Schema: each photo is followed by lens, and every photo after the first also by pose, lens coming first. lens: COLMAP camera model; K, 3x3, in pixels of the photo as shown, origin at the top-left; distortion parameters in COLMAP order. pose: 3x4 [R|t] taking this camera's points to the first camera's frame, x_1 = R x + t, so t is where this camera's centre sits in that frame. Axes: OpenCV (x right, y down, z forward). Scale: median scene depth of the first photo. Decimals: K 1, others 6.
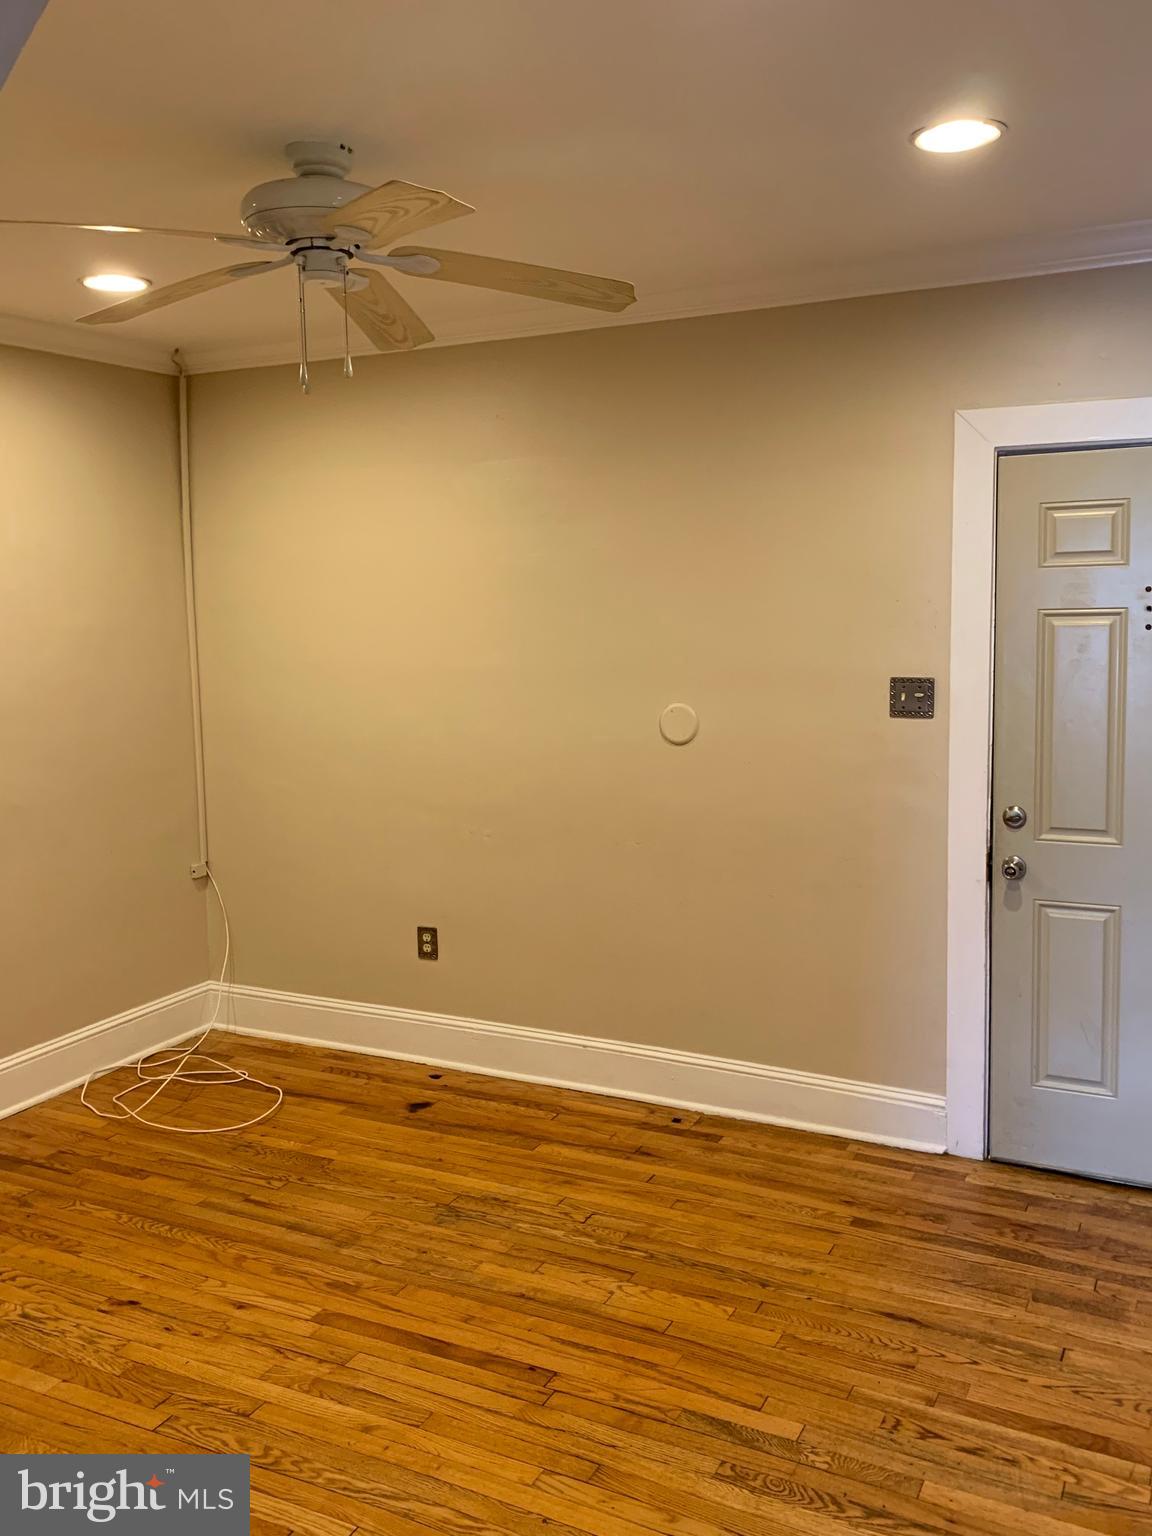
lens RADIAL K [[1282.1, 0, 575.5], [0, 1282.1, 768.5], [0, 0, 1]] dist [0.015966, -0.003921]
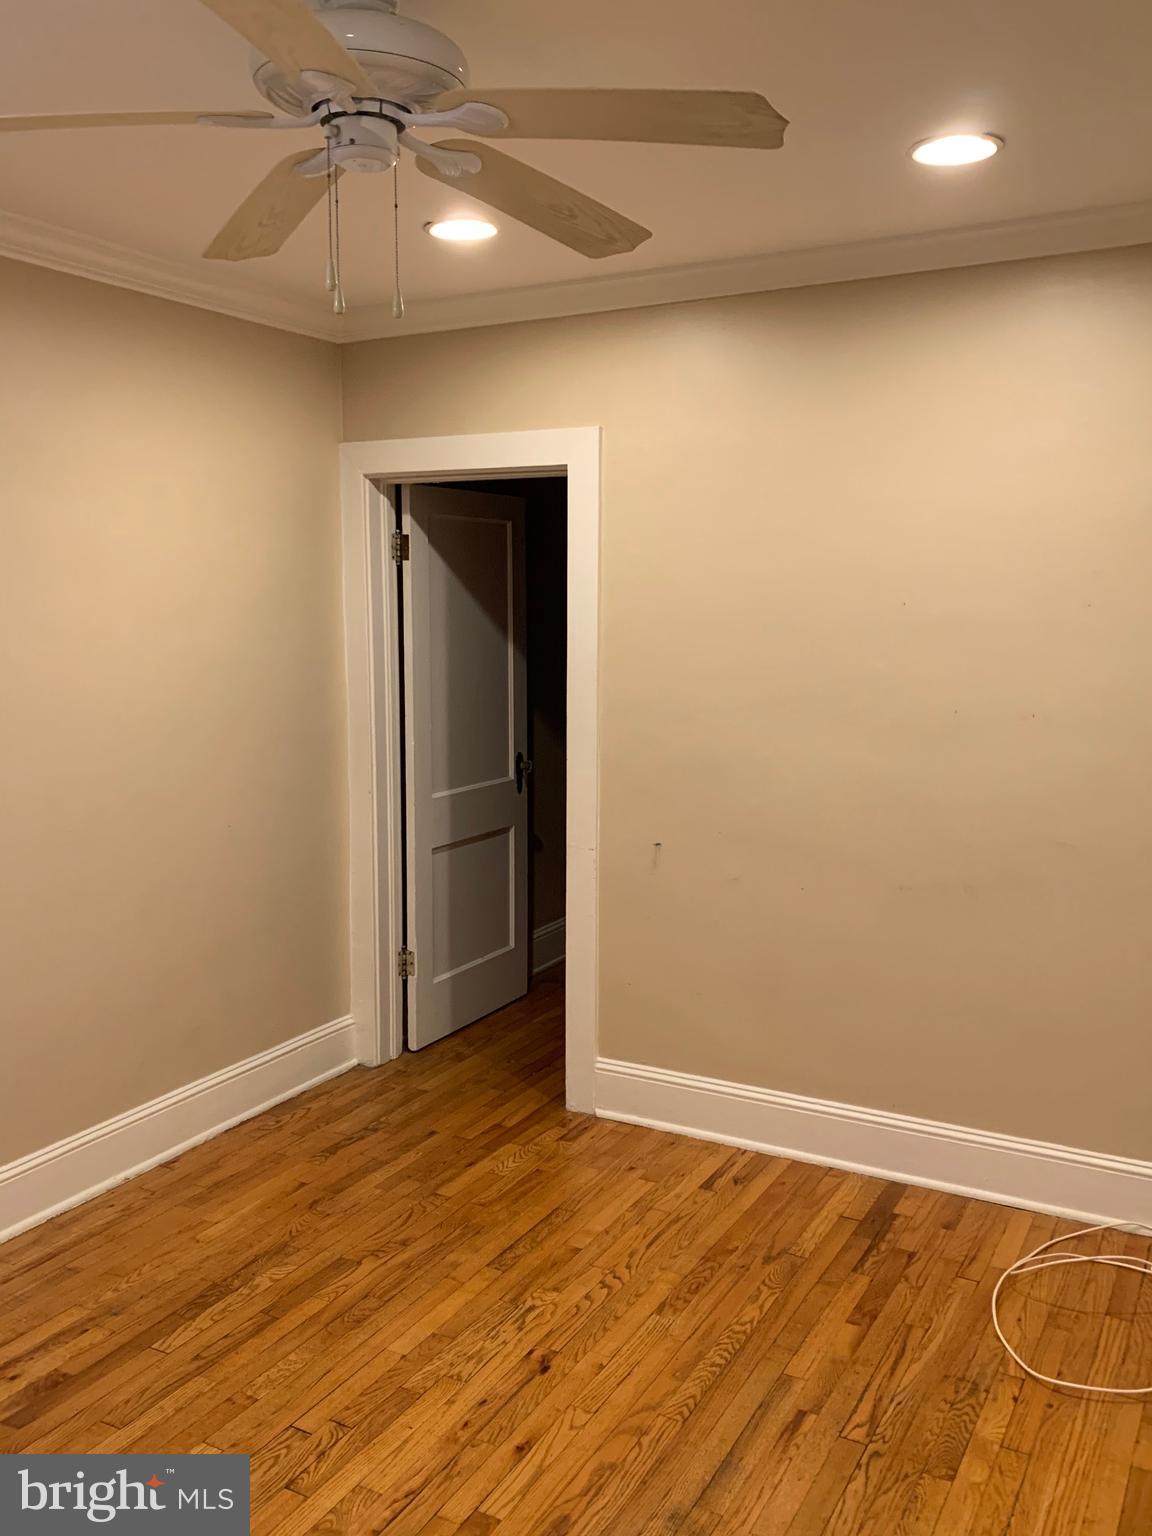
lens RADIAL K [[1282.1, 0, 575.8], [0, 1282.1, 762.9], [0, 0, 1]] dist [0.015966, -0.003921]
pose [[-0.025261, 0.136417, -0.990329, 0.424219], [-0.125957, 0.982316, 0.138526, -0.108397], [0.991714, 0.128238, -0.007631, 0.862196]]
